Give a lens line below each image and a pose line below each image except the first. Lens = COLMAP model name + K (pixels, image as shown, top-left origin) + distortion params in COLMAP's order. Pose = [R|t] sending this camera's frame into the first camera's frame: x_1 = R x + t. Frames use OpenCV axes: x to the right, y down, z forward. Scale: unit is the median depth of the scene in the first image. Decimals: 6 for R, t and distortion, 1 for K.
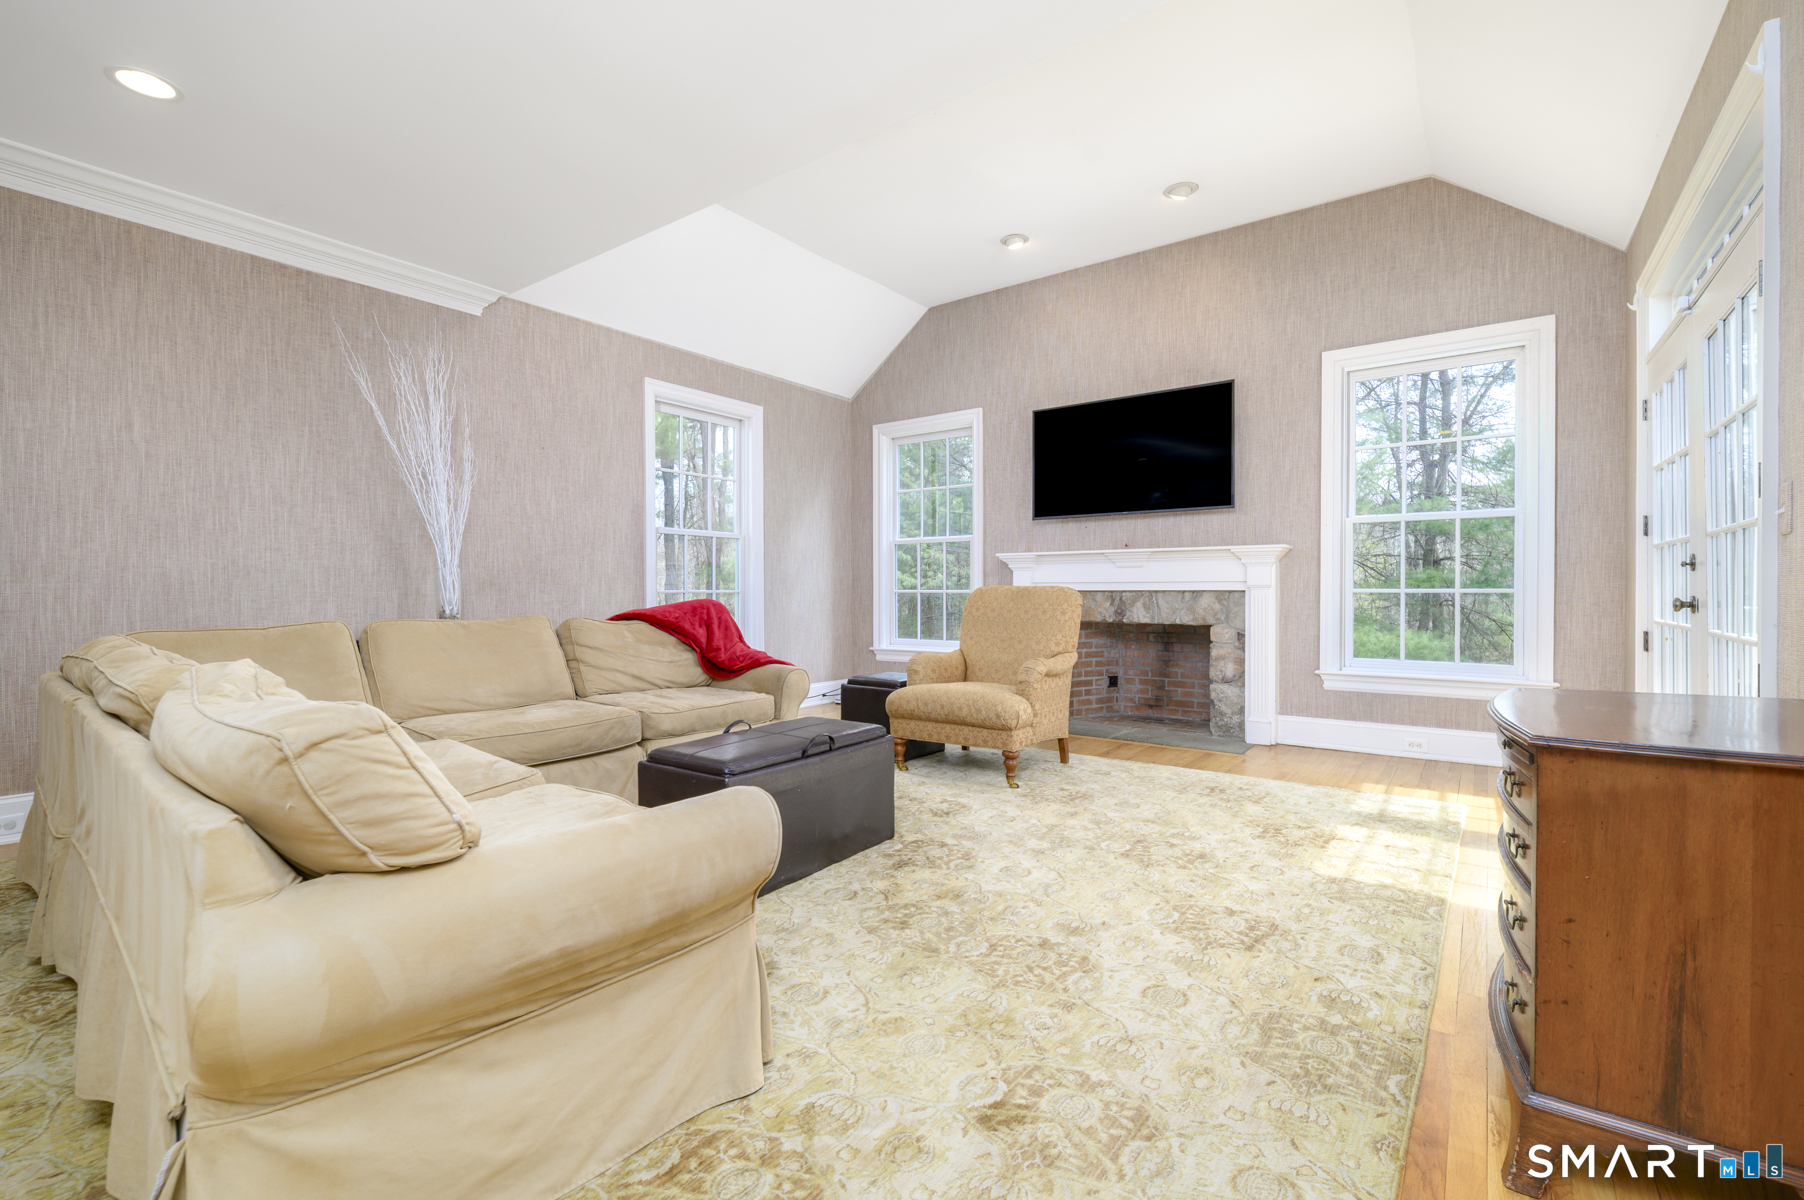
lens RADIAL K [[792.3, 0, 900.2], [0, 792.3, 598.7], [0, 0, 1]] dist [0.001211, -0.000522]
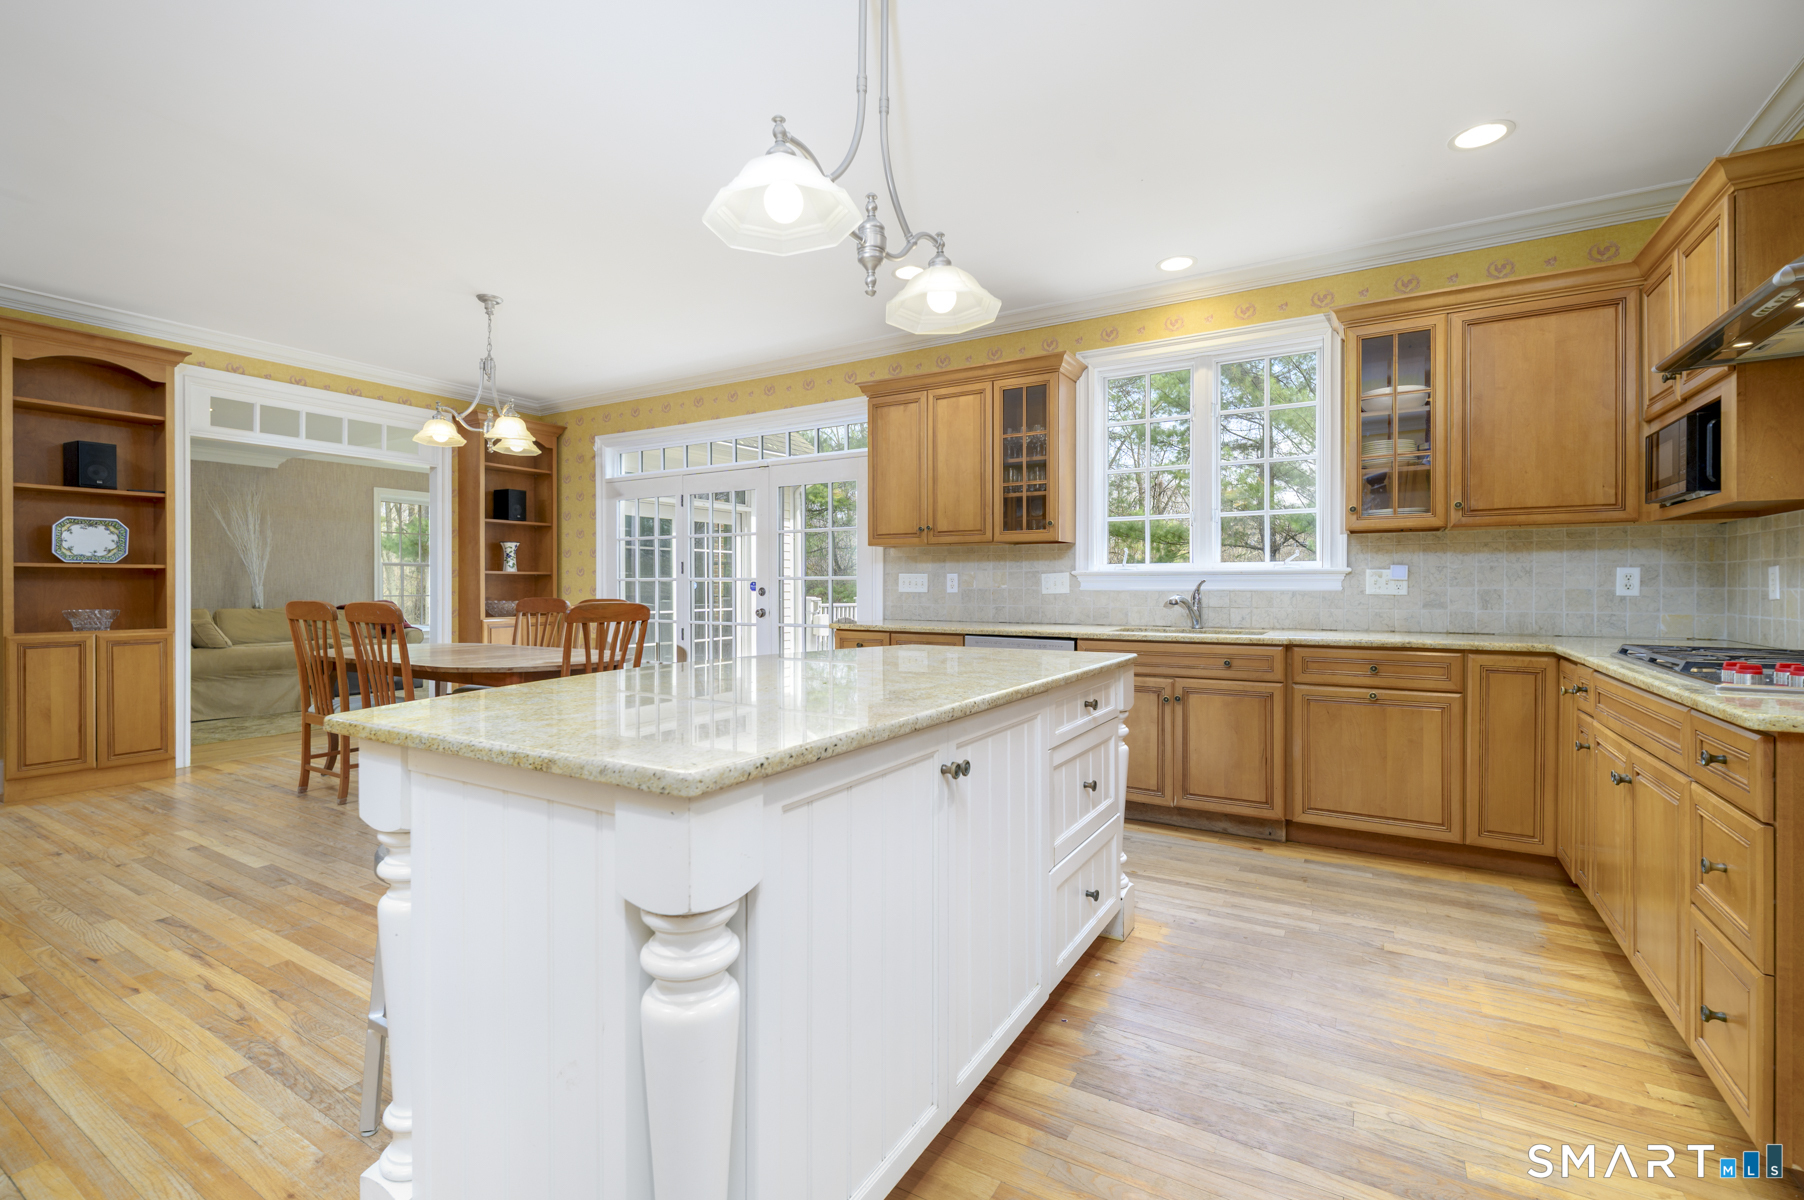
lens RADIAL K [[792.3, 0, 898.5], [0, 792.3, 590.5], [0, 0, 1]] dist [0.001211, -0.000522]
pose [[0.995471, -0.000750, 0.095068, 1.039485], [0.001406, 0.999976, -0.006835, -0.009061], [-0.095060, 0.006938, 0.995447, -1.429711]]
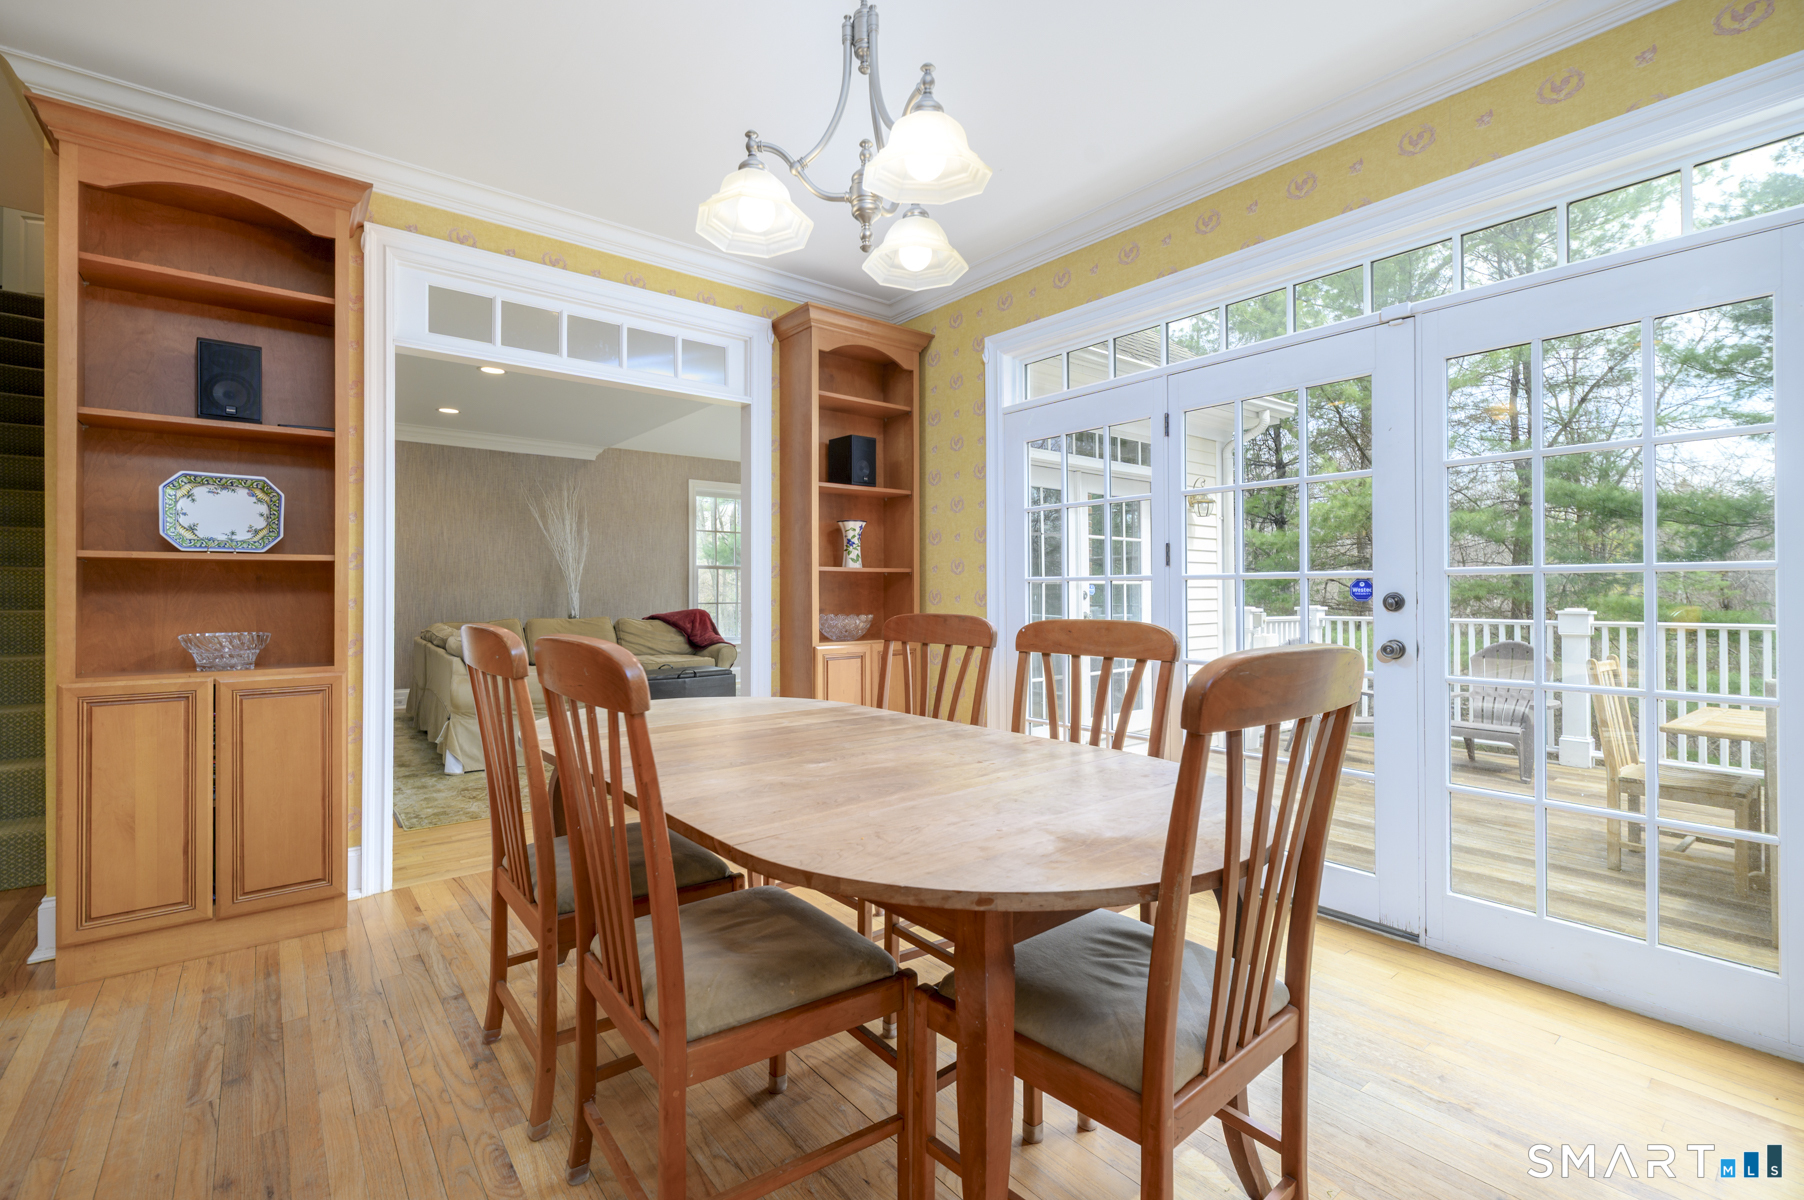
lens RADIAL K [[792.3, 0, 891.0], [0, 792.3, 586.2], [0, 0, 1]] dist [0.001211, -0.000522]
pose [[0.966418, -0.004853, -0.256928, 0.718053], [-0.000166, 0.999810, -0.019511, -0.016868], [0.256974, 0.018899, 0.966234, -0.724863]]
